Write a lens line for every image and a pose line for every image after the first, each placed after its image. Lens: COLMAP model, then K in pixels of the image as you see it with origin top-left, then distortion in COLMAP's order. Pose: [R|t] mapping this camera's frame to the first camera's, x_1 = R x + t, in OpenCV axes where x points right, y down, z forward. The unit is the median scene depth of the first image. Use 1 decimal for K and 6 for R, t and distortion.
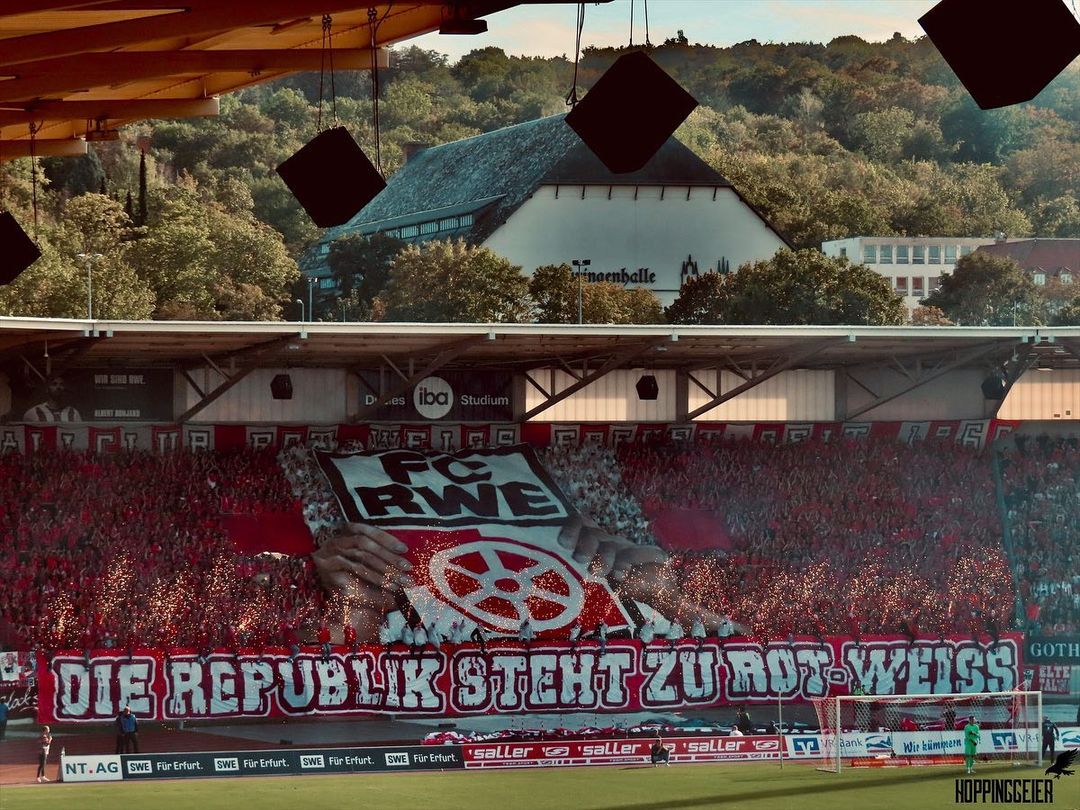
lens RADIAL K [[3889.2, 0, 476.9], [0, 3889.2, 332.8], [0, 0, 1]] dist [-0.019232, 0.000000]
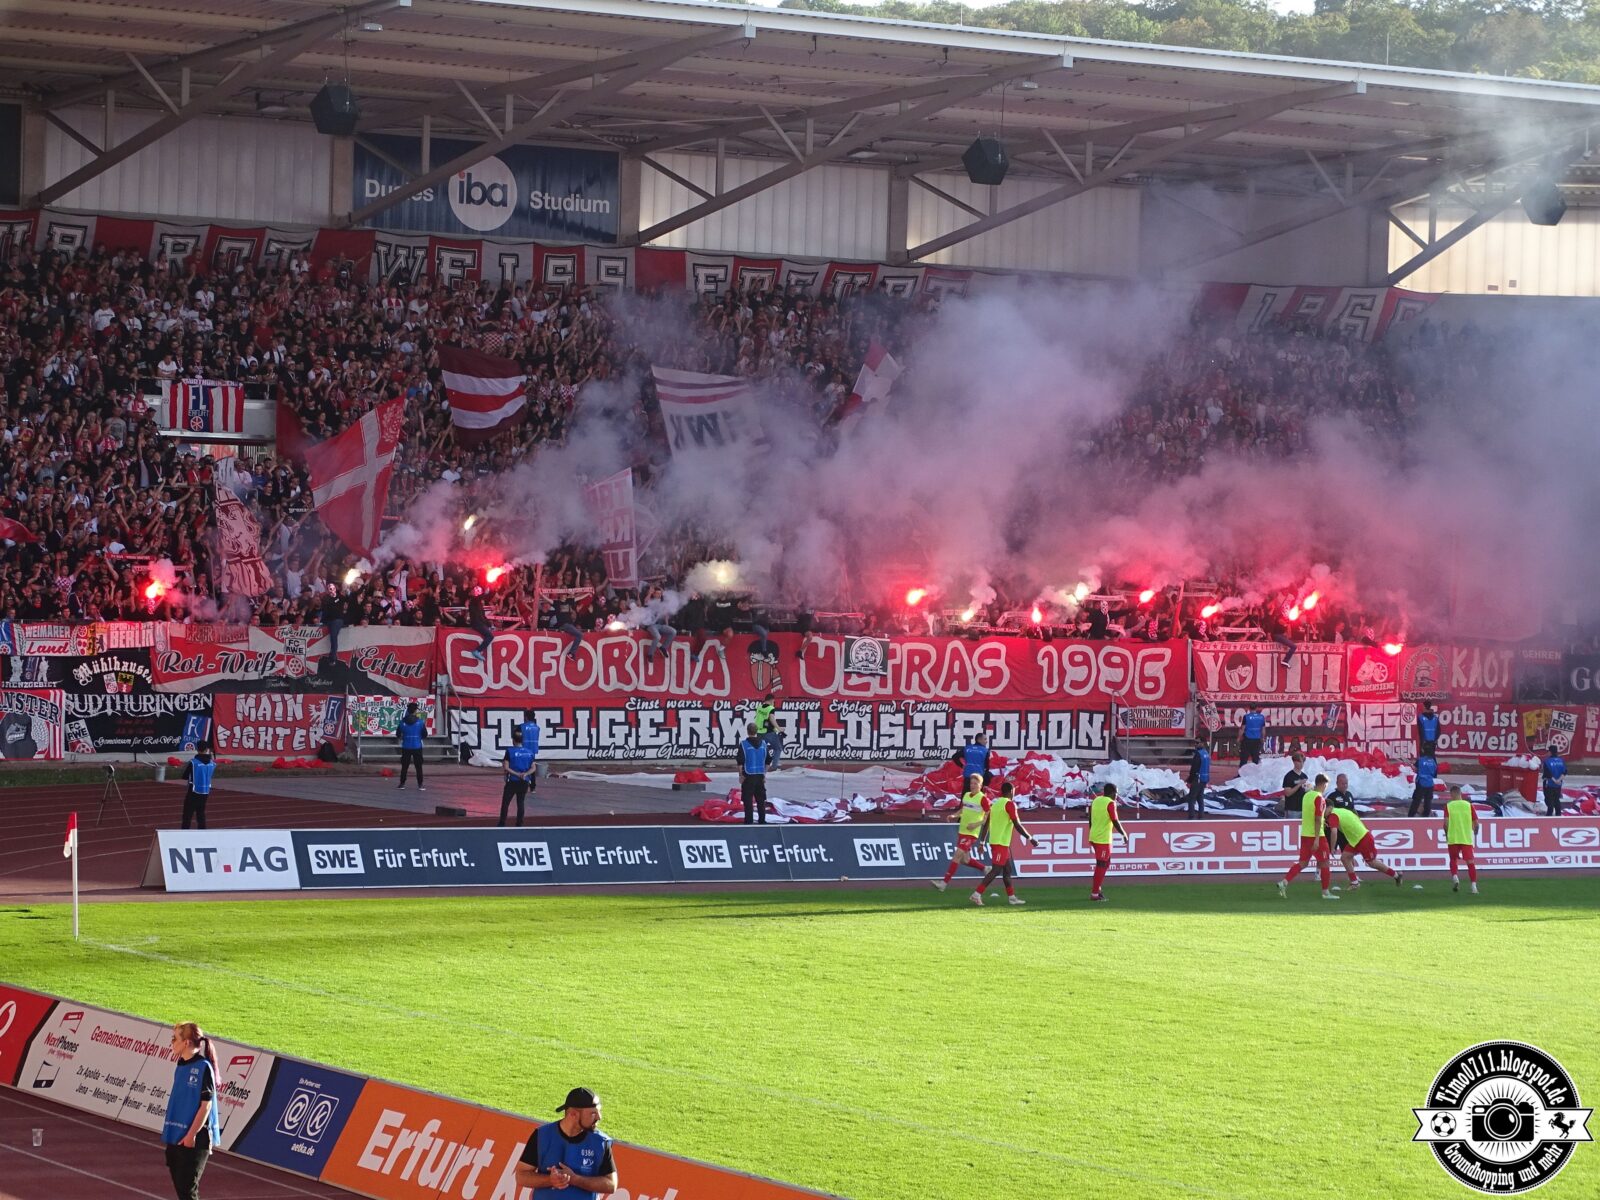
lens RADIAL K [[4607.2, 0, 787.3], [0, 4607.2, 540.6], [0, 0, 1]] dist [-0.021185, 0.000000]
pose [[0.976043, 0.033504, 0.214985, -0.107401], [-0.042233, 0.998454, 0.036138, 0.040546], [-0.213442, -0.044352, 0.975949, 0.359353]]
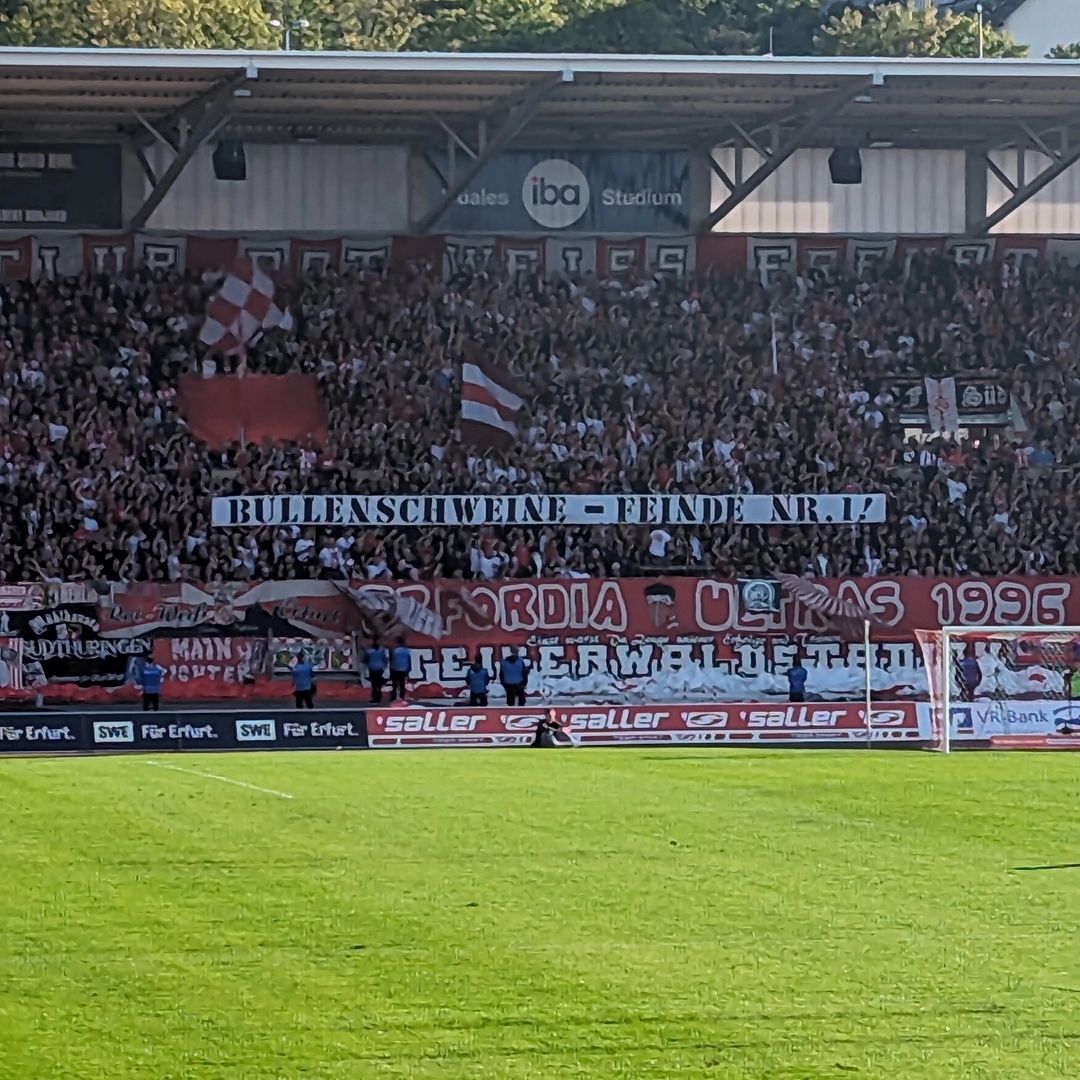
lens RADIAL K [[6345.4, 0, 568.3], [0, 6345.4, 445.0], [0, 0, 1]] dist [0.283456, 0.000000]
pose [[0.993816, 0.002306, -0.111012, 0.102811], [0.001583, 0.999388, 0.034932, 0.021450], [0.111025, -0.034892, 0.993205, 0.004506]]
